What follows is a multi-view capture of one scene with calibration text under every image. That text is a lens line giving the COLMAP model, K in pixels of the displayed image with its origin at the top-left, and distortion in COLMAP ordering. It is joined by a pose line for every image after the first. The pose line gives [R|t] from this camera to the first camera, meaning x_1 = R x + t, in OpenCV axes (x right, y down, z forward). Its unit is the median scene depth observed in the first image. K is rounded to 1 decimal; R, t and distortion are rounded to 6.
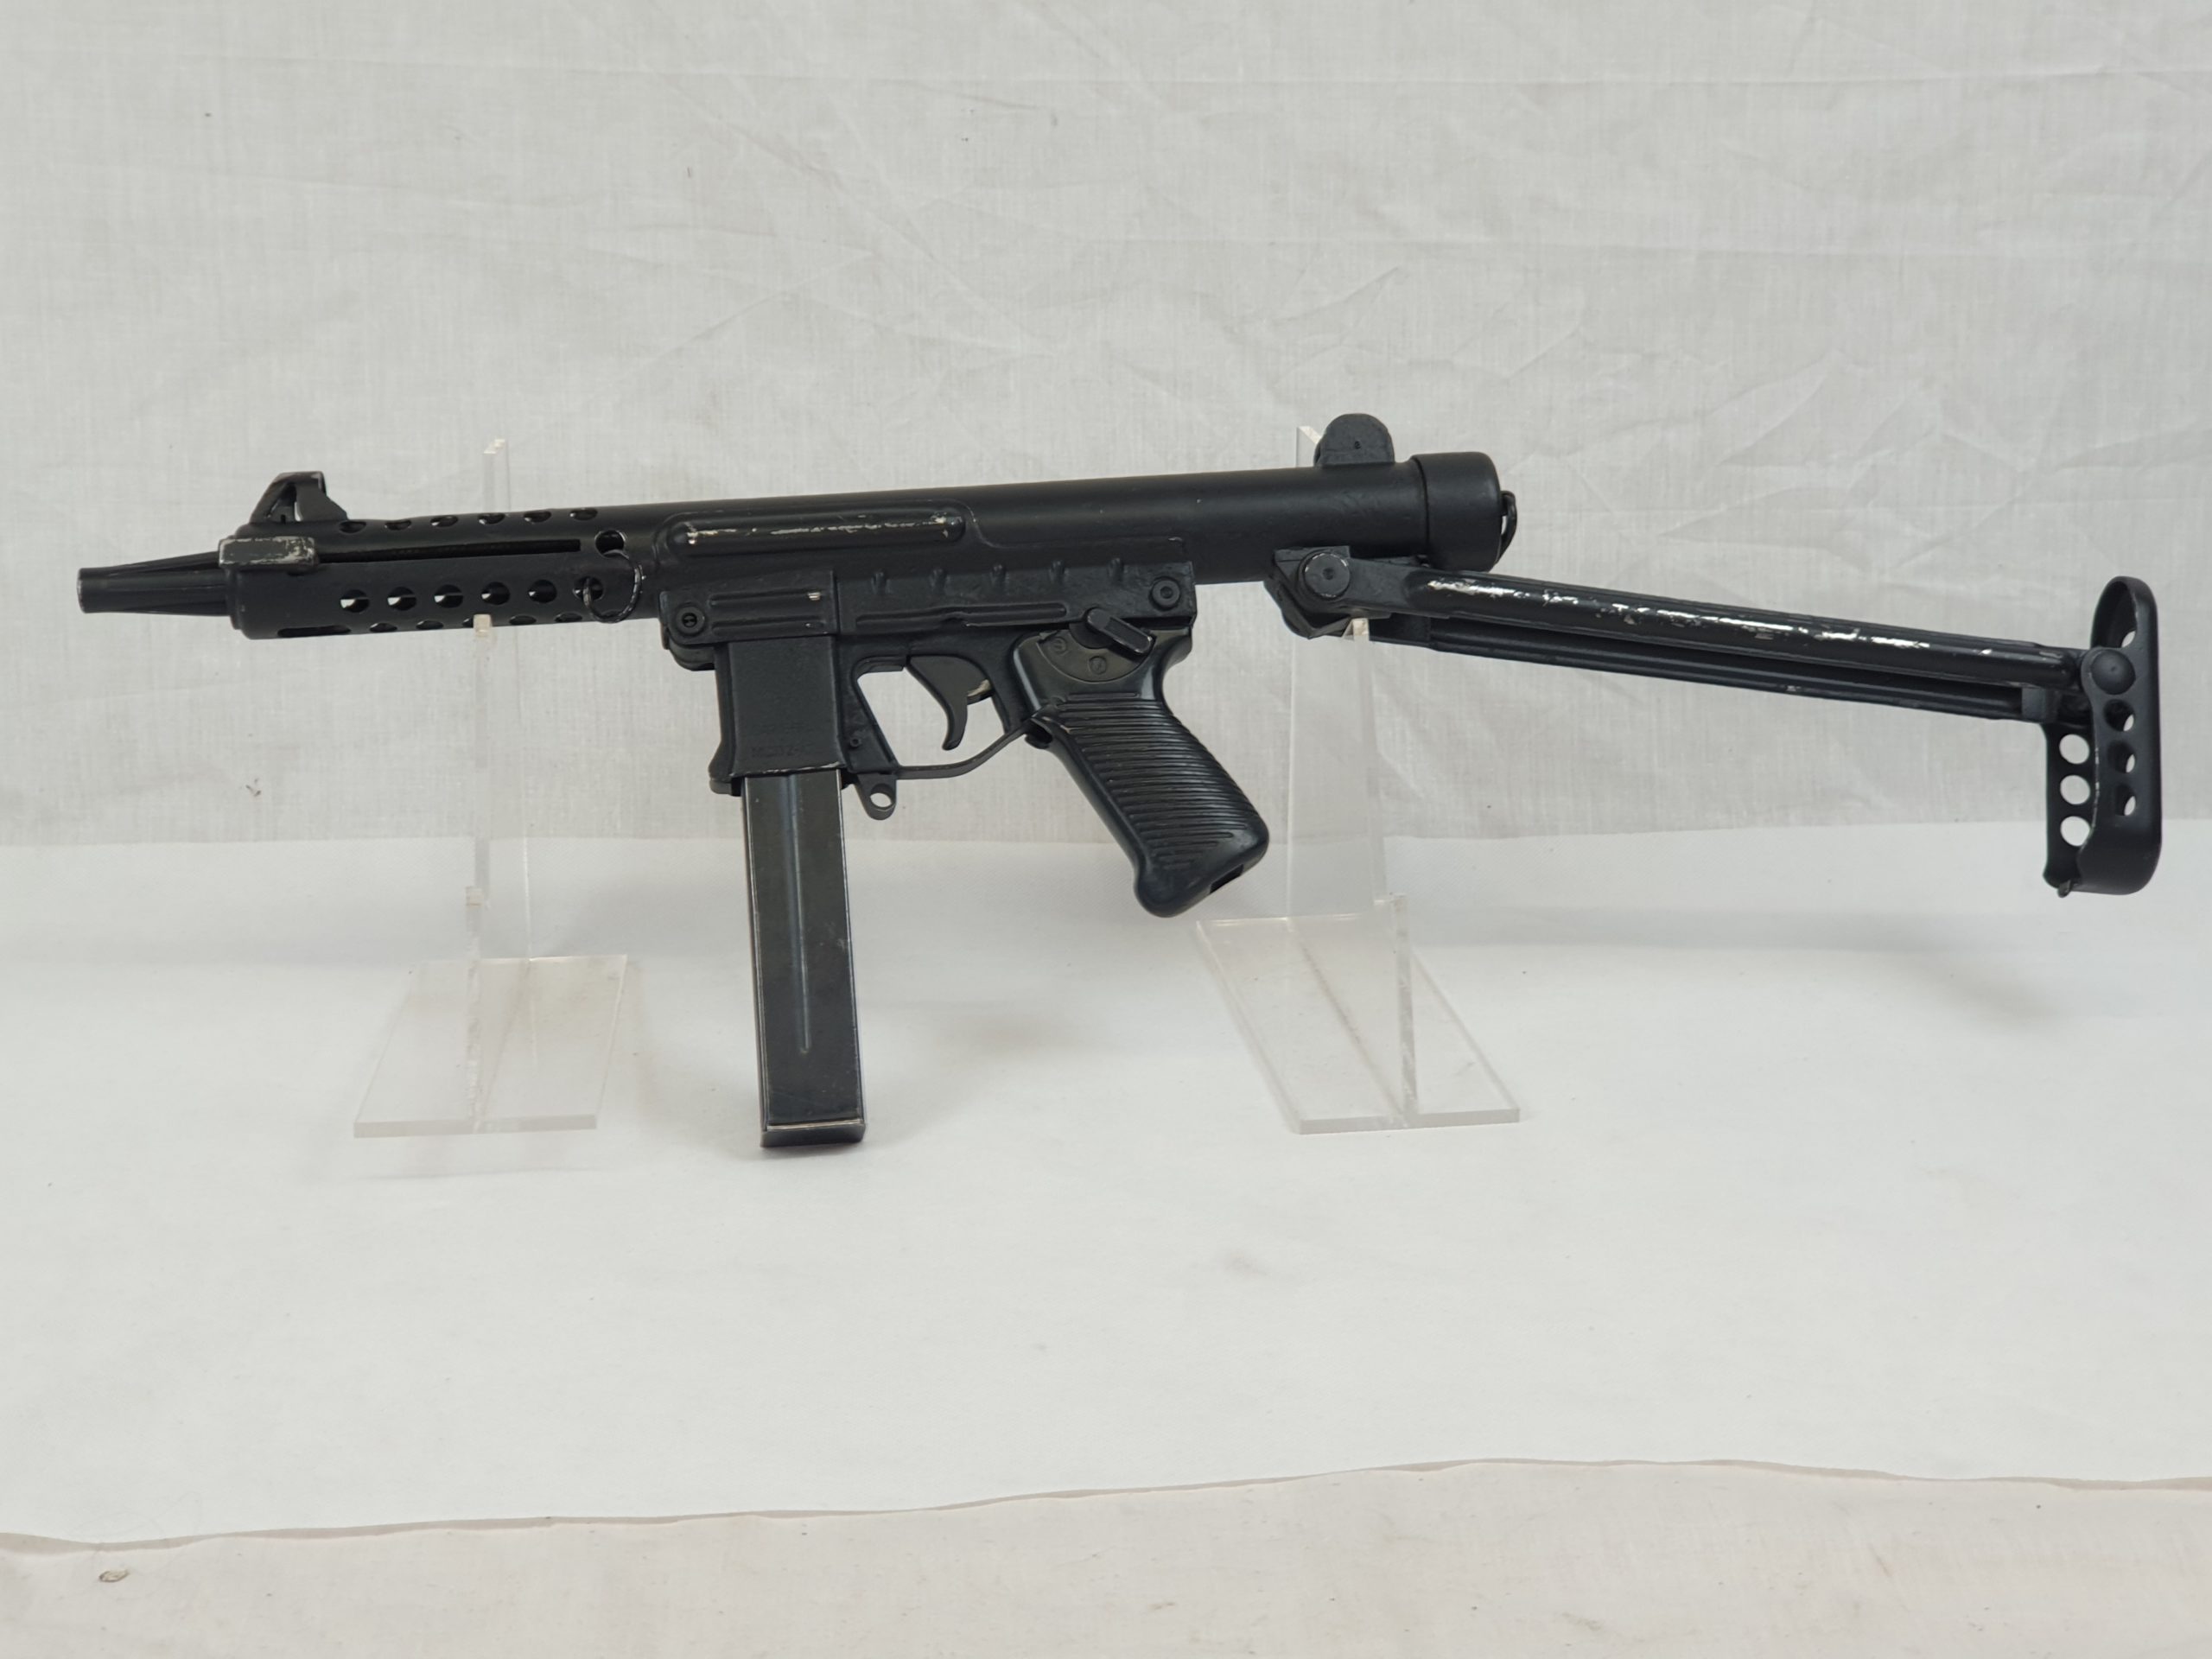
lens RADIAL K [[3357.9, 0, 1106.0], [0, 3357.9, 829.5], [0, 0, 1]] dist [0.356477, -2.642194]
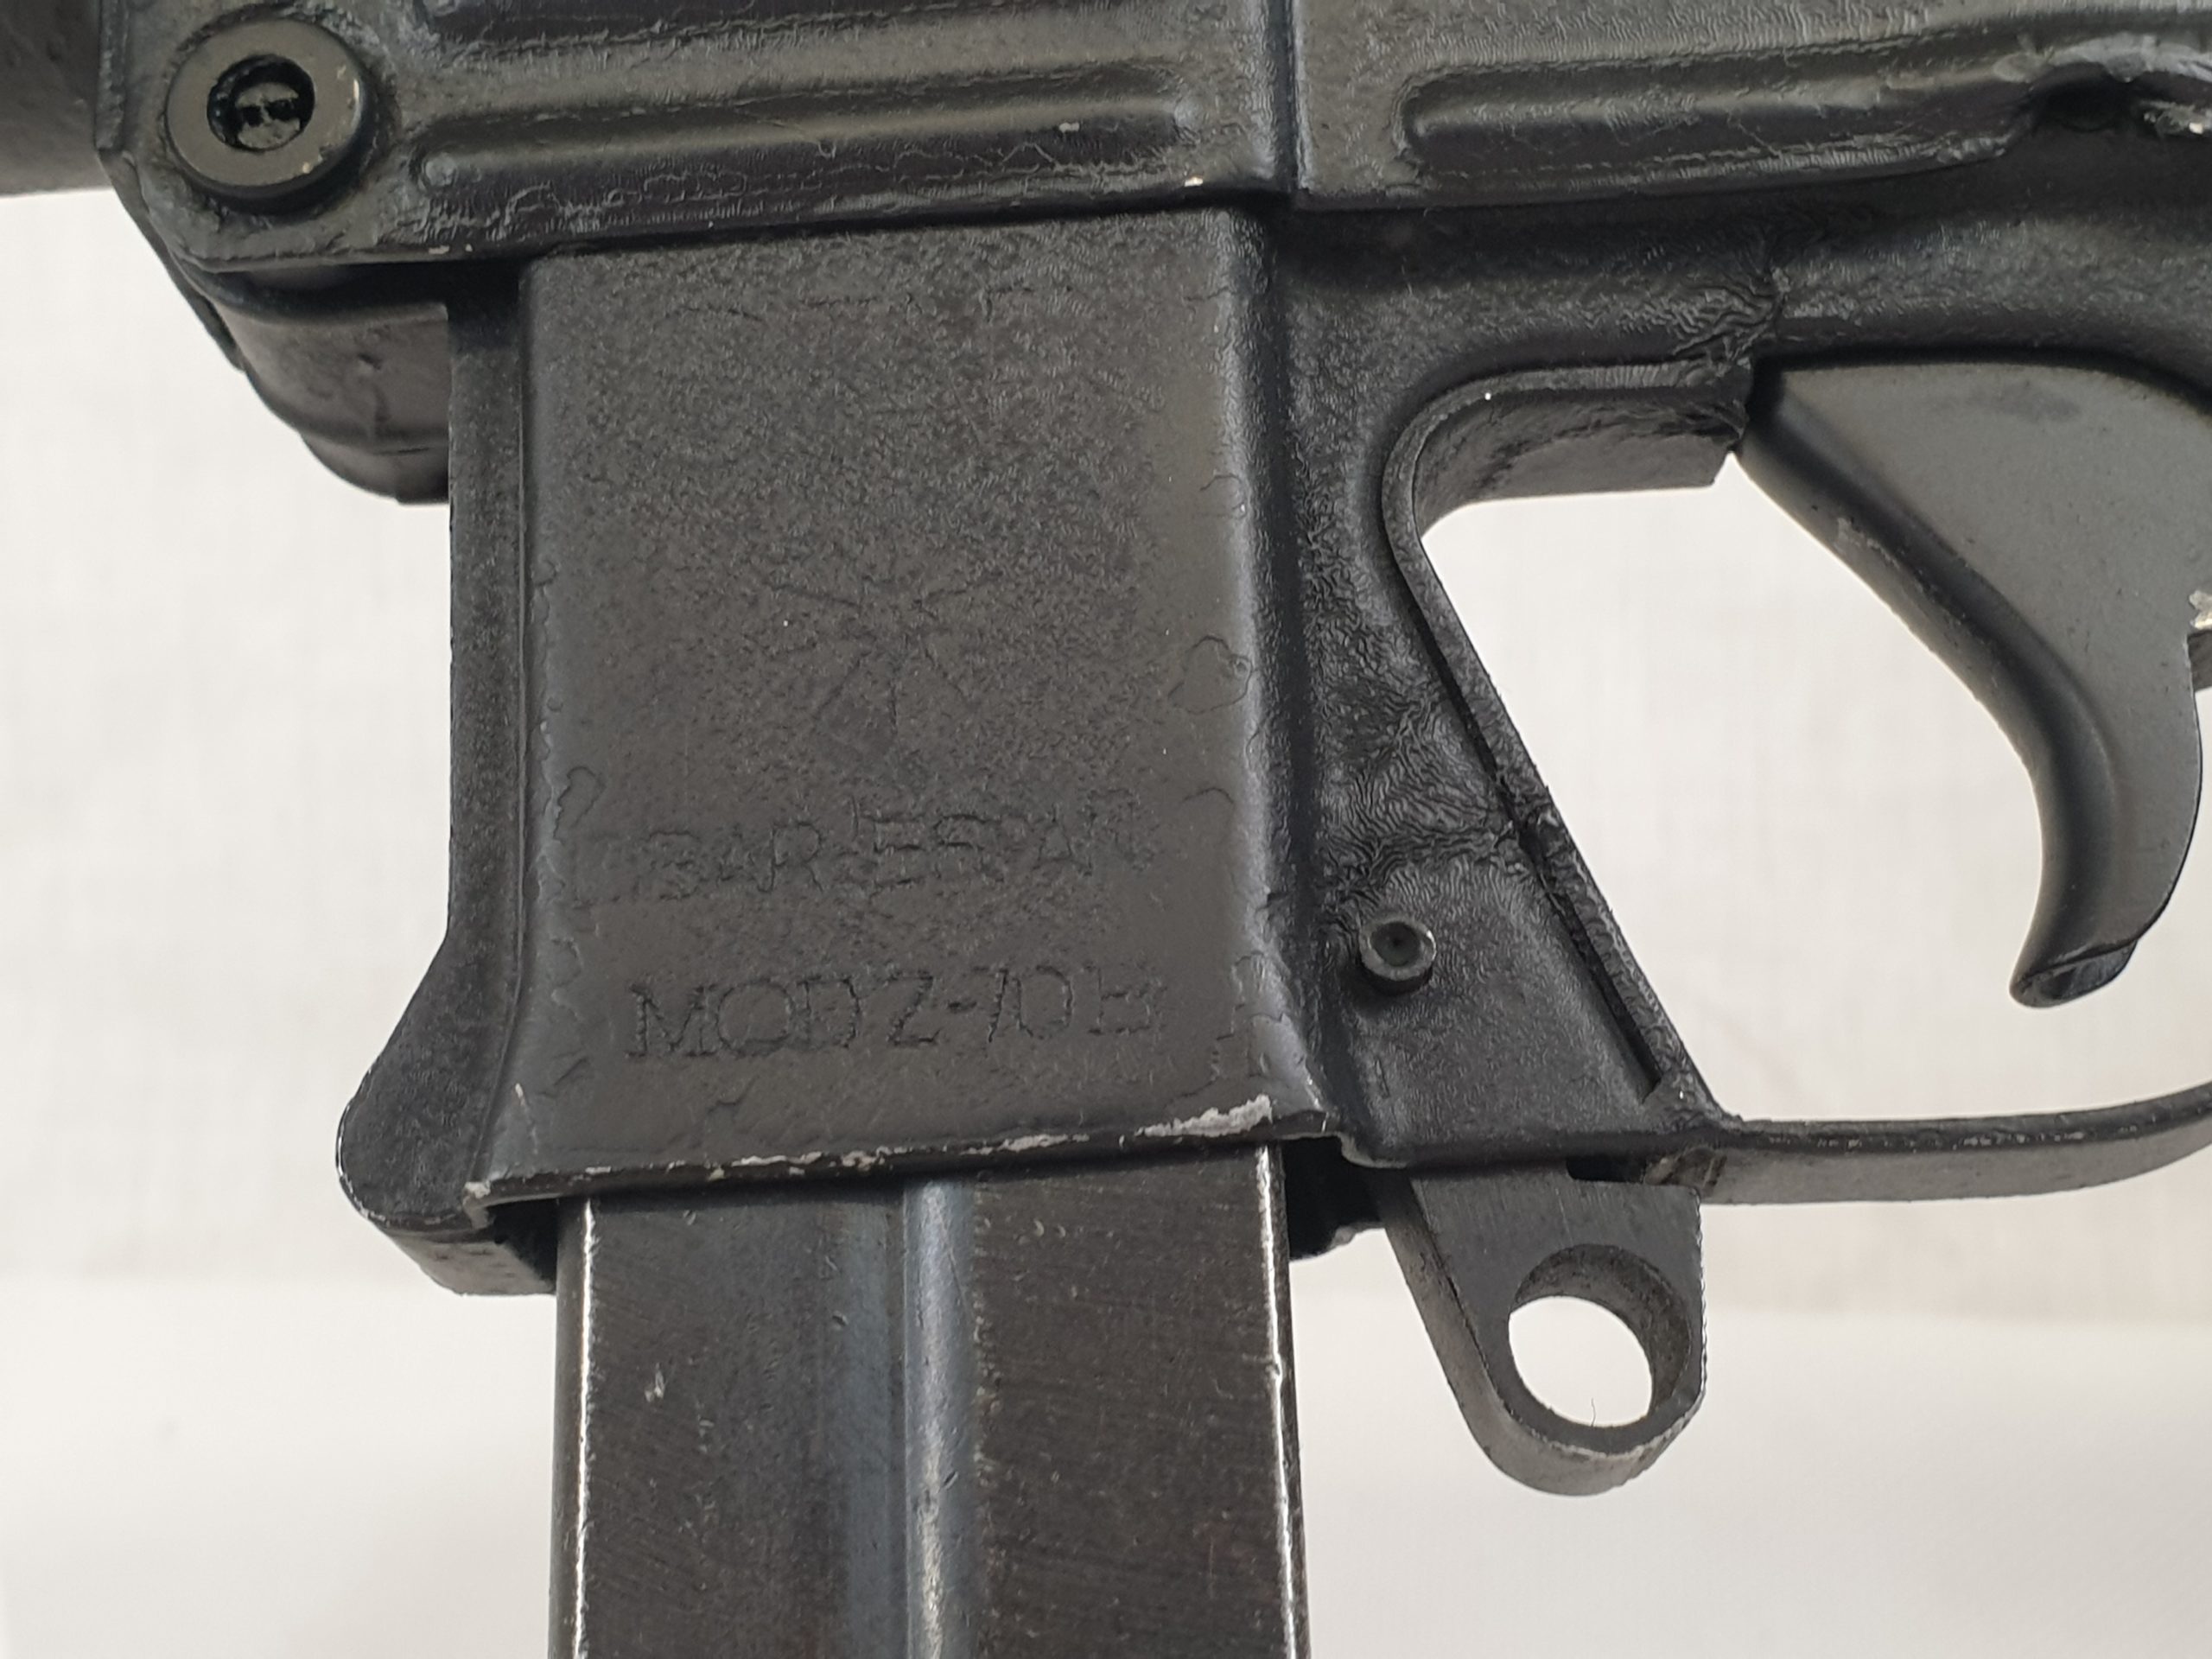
lens RADIAL K [[1676.0, 0, 1106.0], [0, 1676.0, 829.5], [0, 0, 1]] dist [0.000530, -0.000469]
pose [[0.972308, 0.002615, -0.233688, -0.070025], [-0.013785, 0.998838, -0.046179, -0.027535], [0.233295, 0.048122, 0.971214, 0.929950]]
